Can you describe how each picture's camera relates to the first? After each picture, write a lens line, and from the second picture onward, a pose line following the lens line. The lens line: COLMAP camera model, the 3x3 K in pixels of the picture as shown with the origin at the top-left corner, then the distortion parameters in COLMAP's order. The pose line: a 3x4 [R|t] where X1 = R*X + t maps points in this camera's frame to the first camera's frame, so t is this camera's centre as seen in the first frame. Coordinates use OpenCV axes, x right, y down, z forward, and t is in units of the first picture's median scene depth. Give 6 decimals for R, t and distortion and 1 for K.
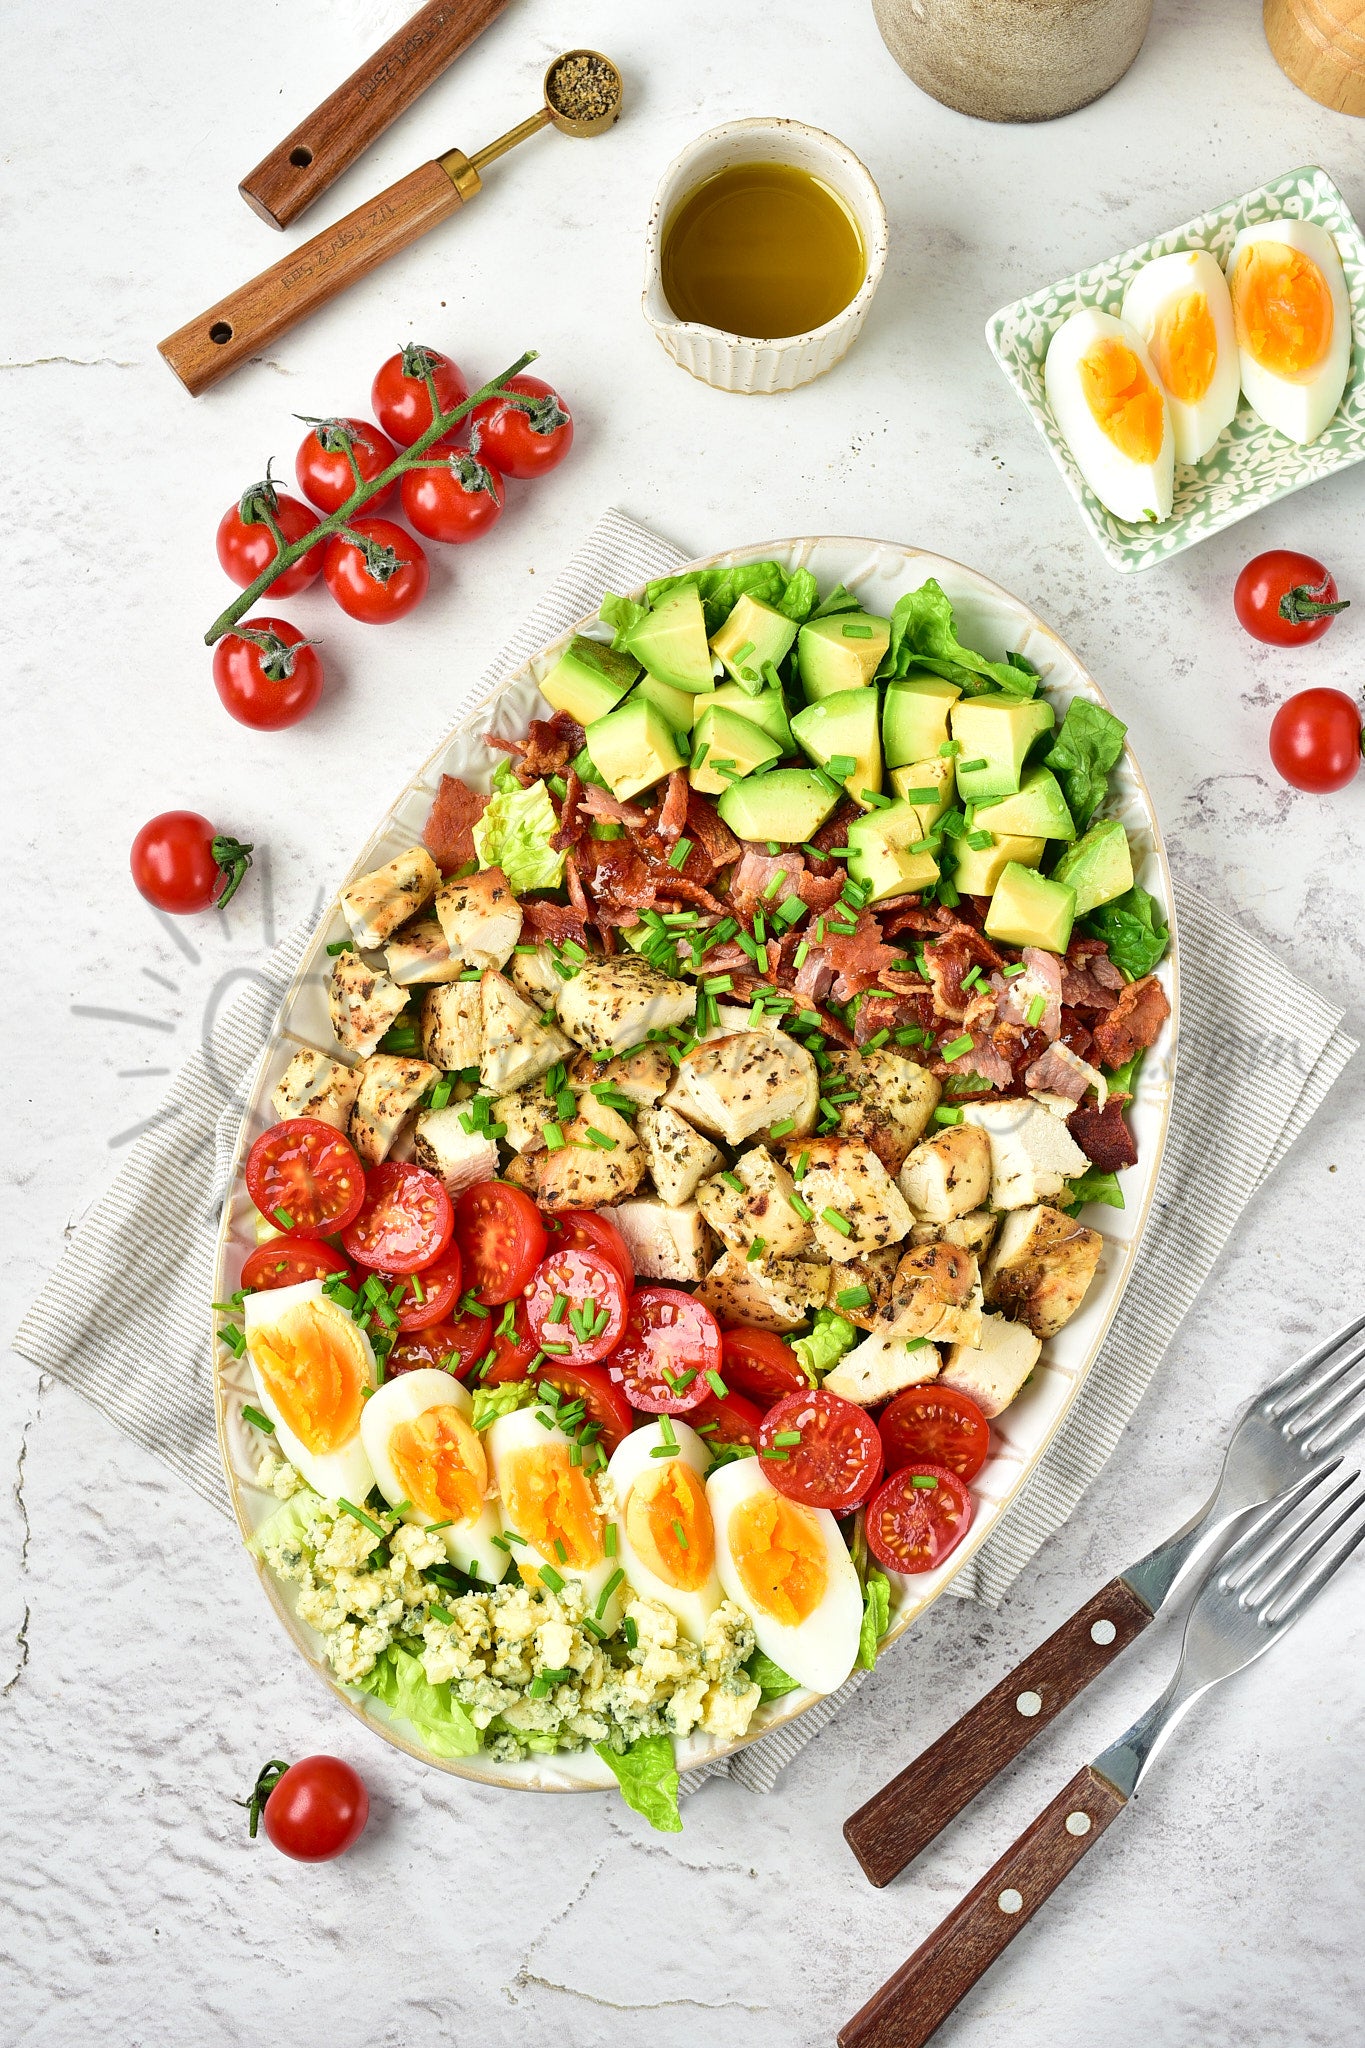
lens RADIAL K [[3140.5, 0, 685.8], [0, 3140.5, 1047.3], [0, 0, 1]] dist [-0.174457, -0.014189]
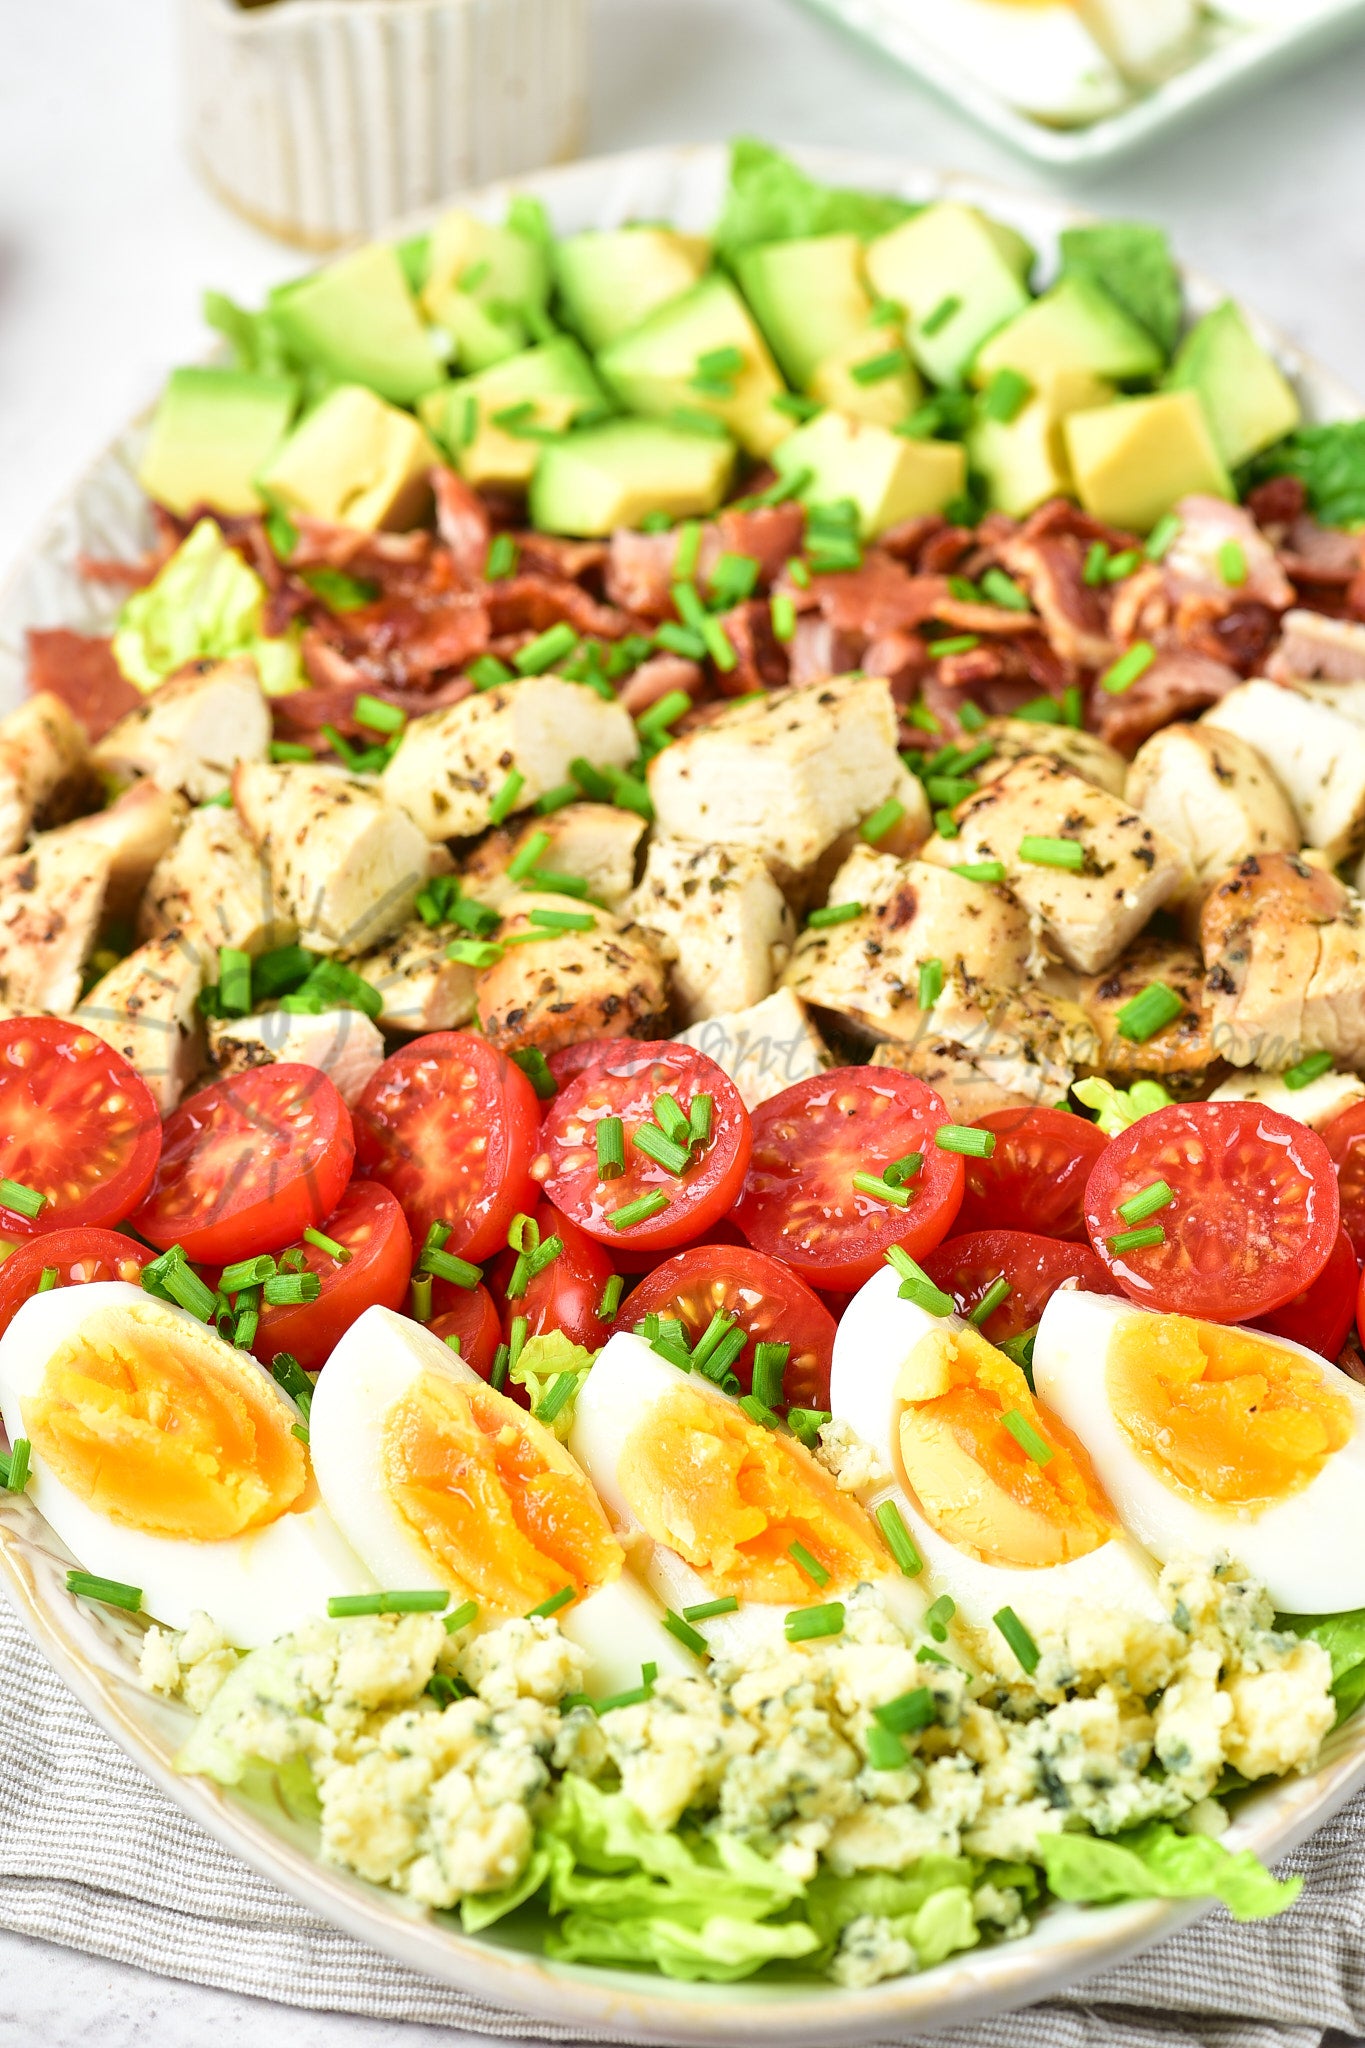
lens RADIAL K [[6946.2, 0, 682.5], [0, 6946.2, 1024.0], [0, 0, 1]] dist [-0.206708, 1.574341]
pose [[0.924098, -0.288443, 0.250686, -0.290347], [0.382090, 0.709500, -0.592129, 0.701309], [-0.007066, 0.642970, 0.765859, 0.149494]]
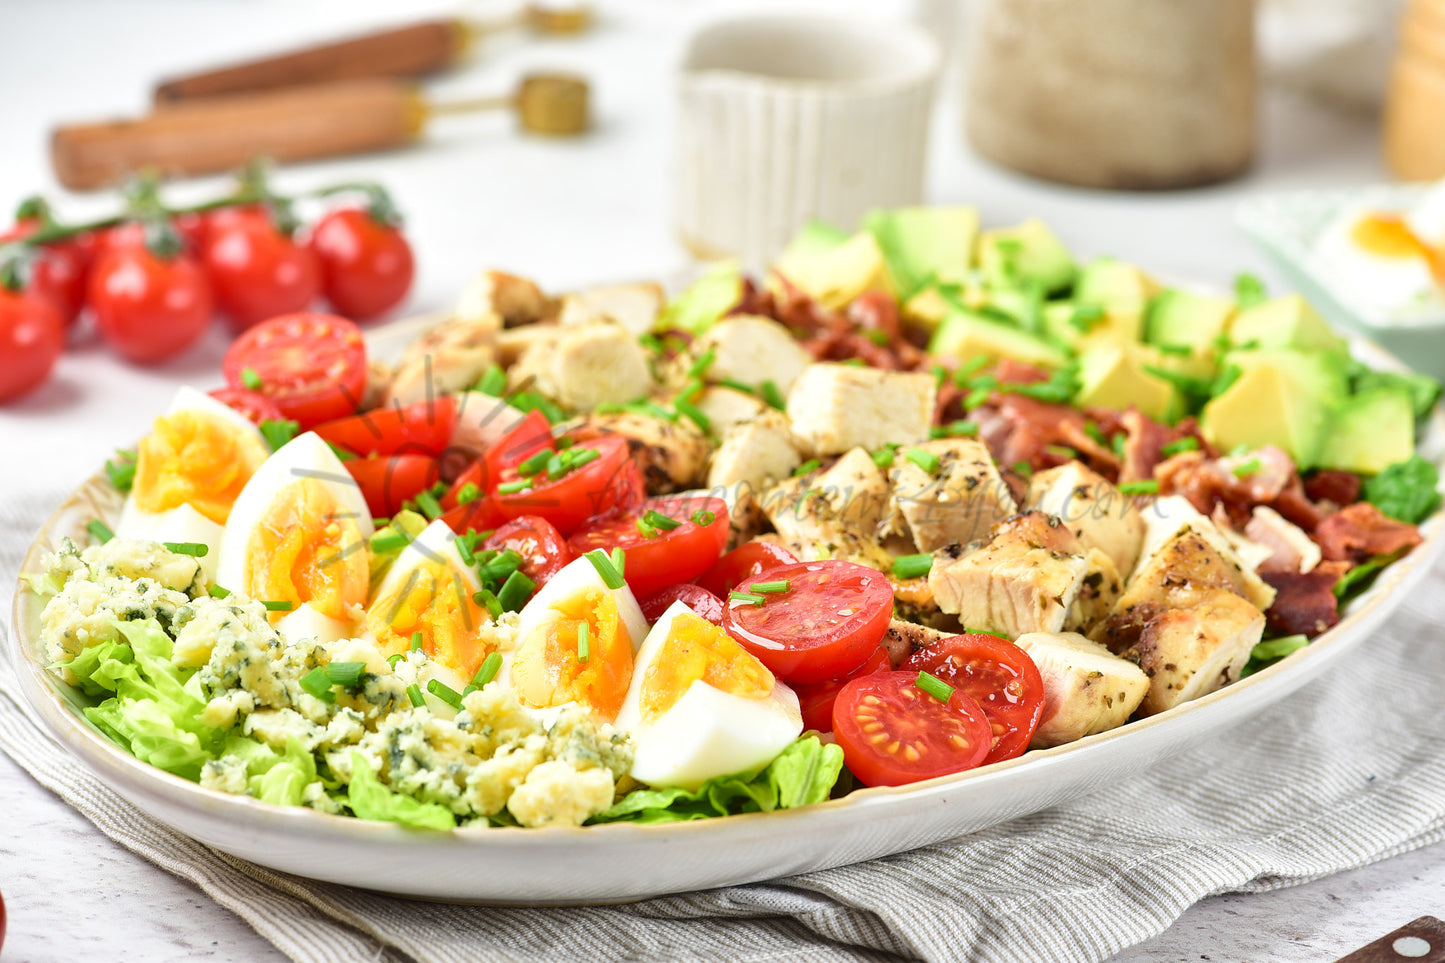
lens RADIAL K [[4901.0, 0, 722.5], [0, 4901.0, 481.5], [0, 0, 1]] dist [-0.206708, 1.574341]
pose [[0.946603, 0.148969, -0.285922, 0.333181], [-0.322356, 0.422259, -0.847221, 1.049139], [-0.005477, 0.894151, 0.447732, 0.461153]]
